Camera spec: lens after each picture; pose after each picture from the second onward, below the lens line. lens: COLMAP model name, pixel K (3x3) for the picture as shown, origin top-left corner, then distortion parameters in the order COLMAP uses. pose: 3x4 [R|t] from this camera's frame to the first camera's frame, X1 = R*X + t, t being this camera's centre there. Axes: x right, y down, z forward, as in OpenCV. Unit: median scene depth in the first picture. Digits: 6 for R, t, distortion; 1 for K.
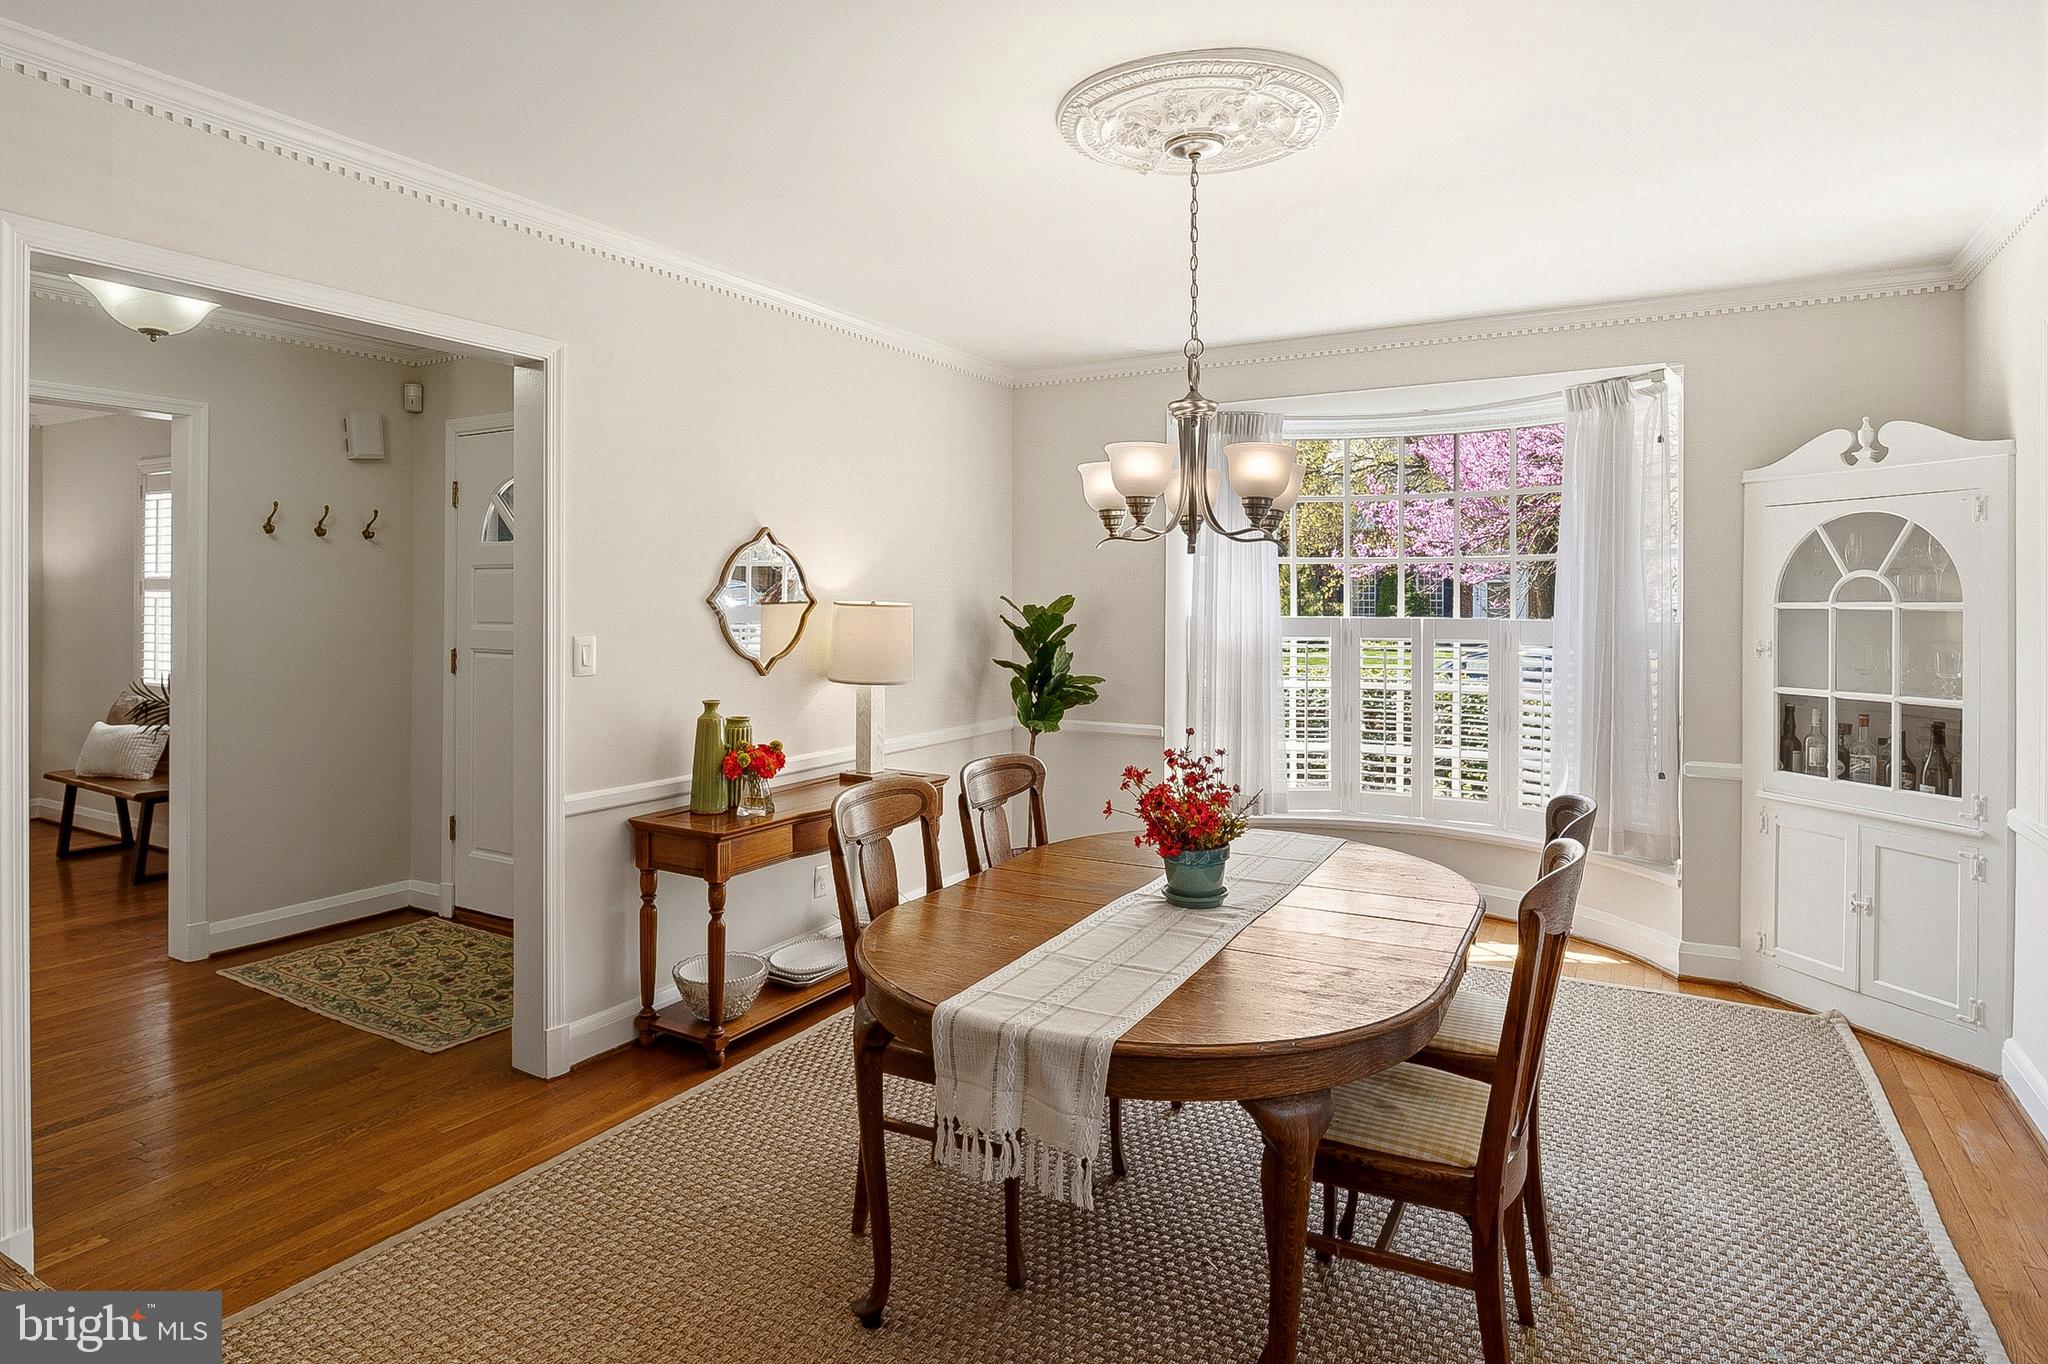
lens RADIAL K [[1121.1, 0, 1004.2], [0, 1121.1, 603.2], [0, 0, 1]] dist [-0.004581, -0.006530]
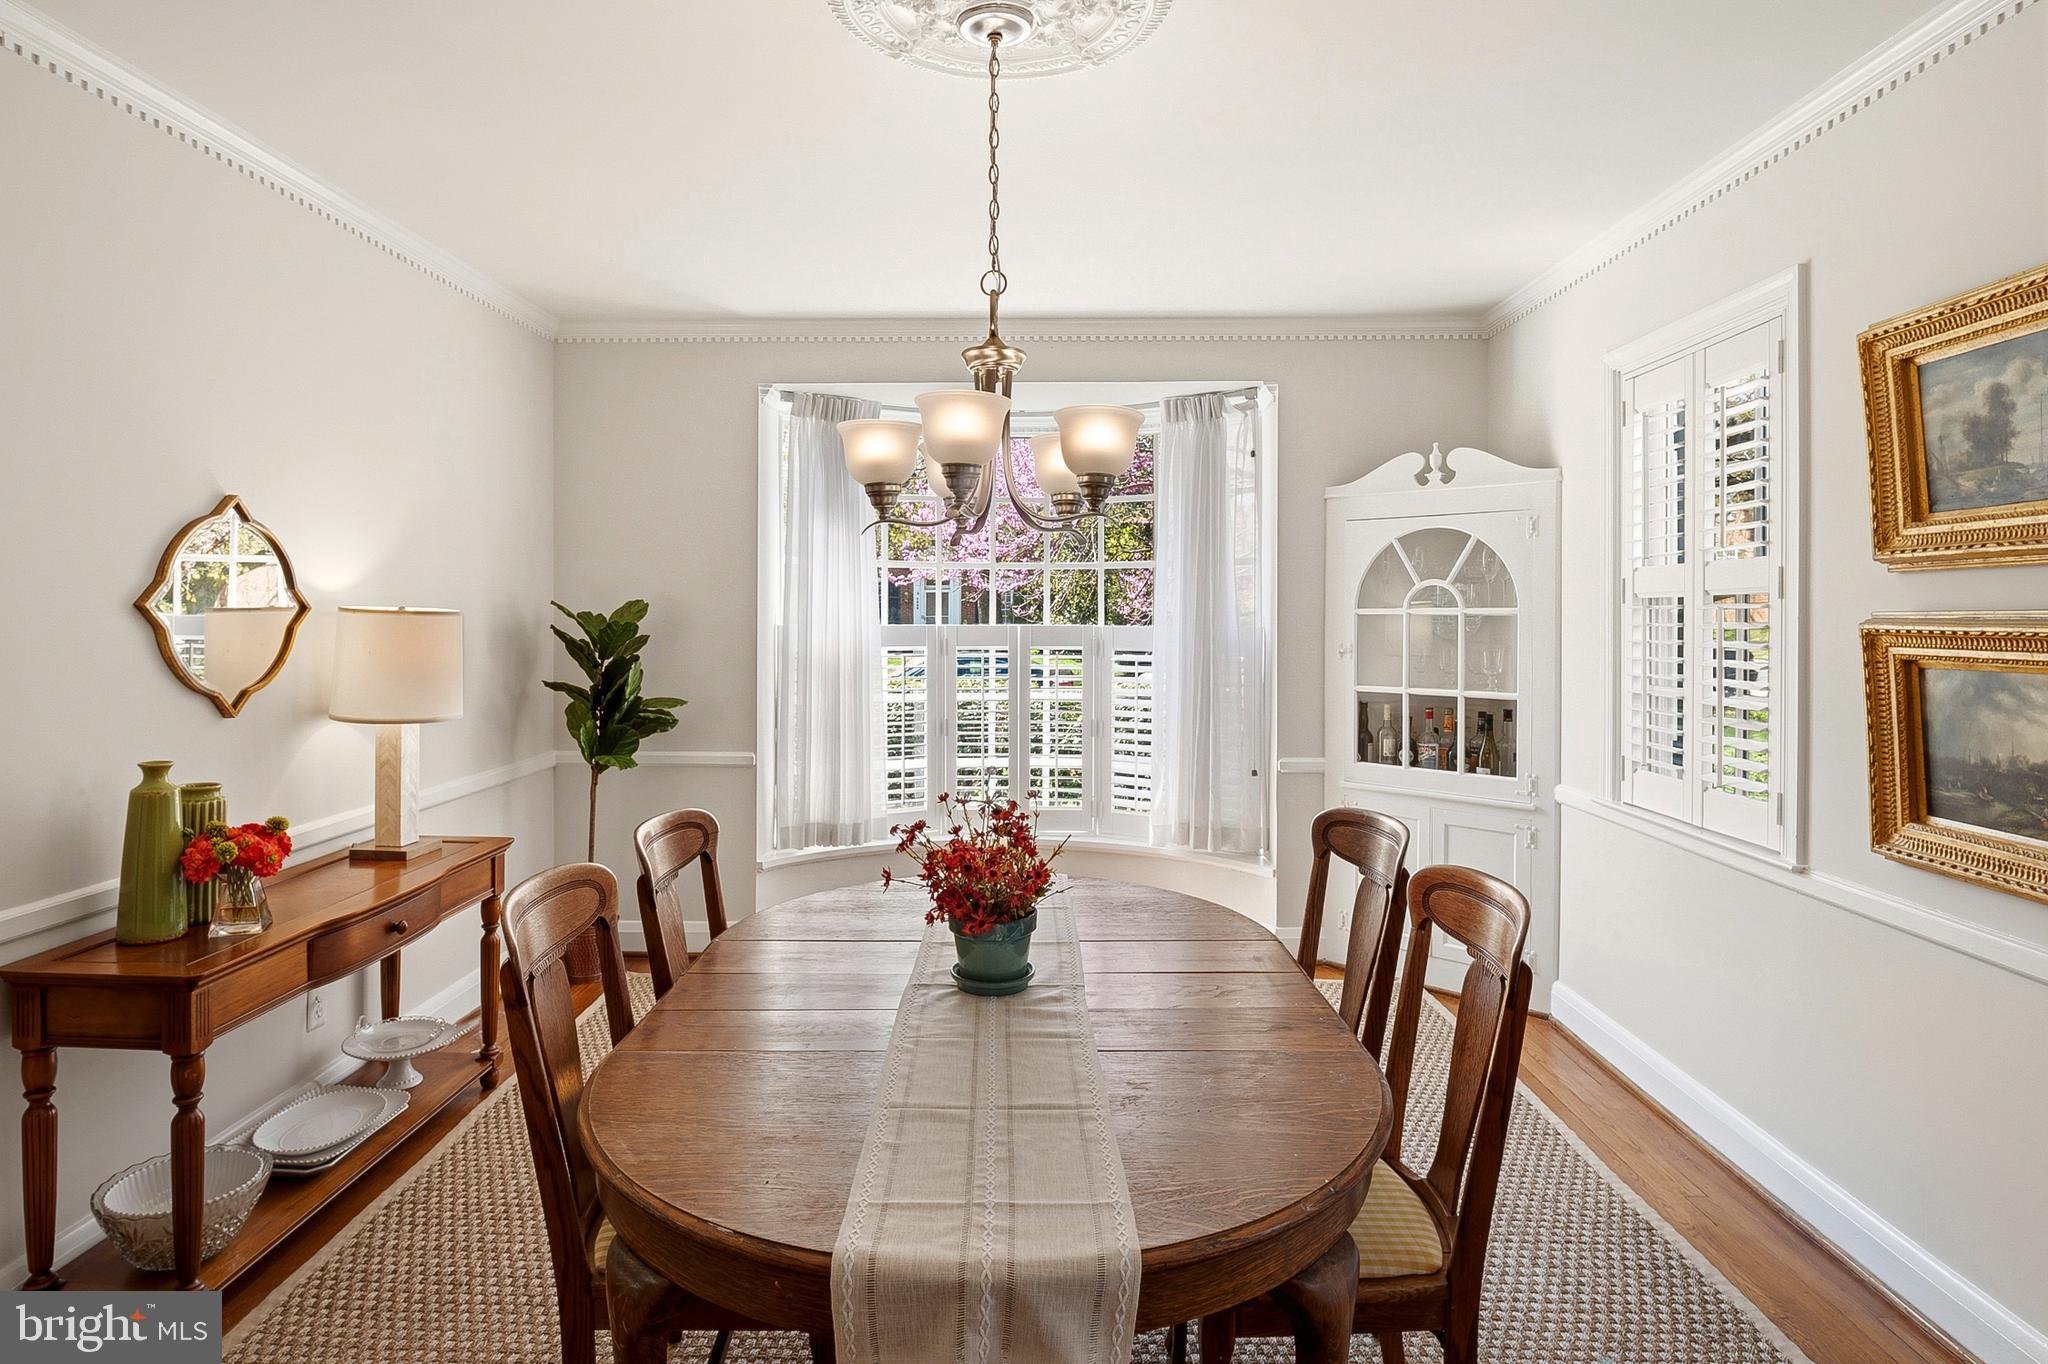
lens RADIAL K [[1121.1, 0, 1019.2], [0, 1121.1, 618.5], [0, 0, 1]] dist [-0.004581, -0.006530]
pose [[0.876393, -0.003759, 0.481583, -0.135663], [0.001059, 0.999982, 0.005878, 0.002560], [-0.481596, -0.004642, 0.876381, 0.210763]]
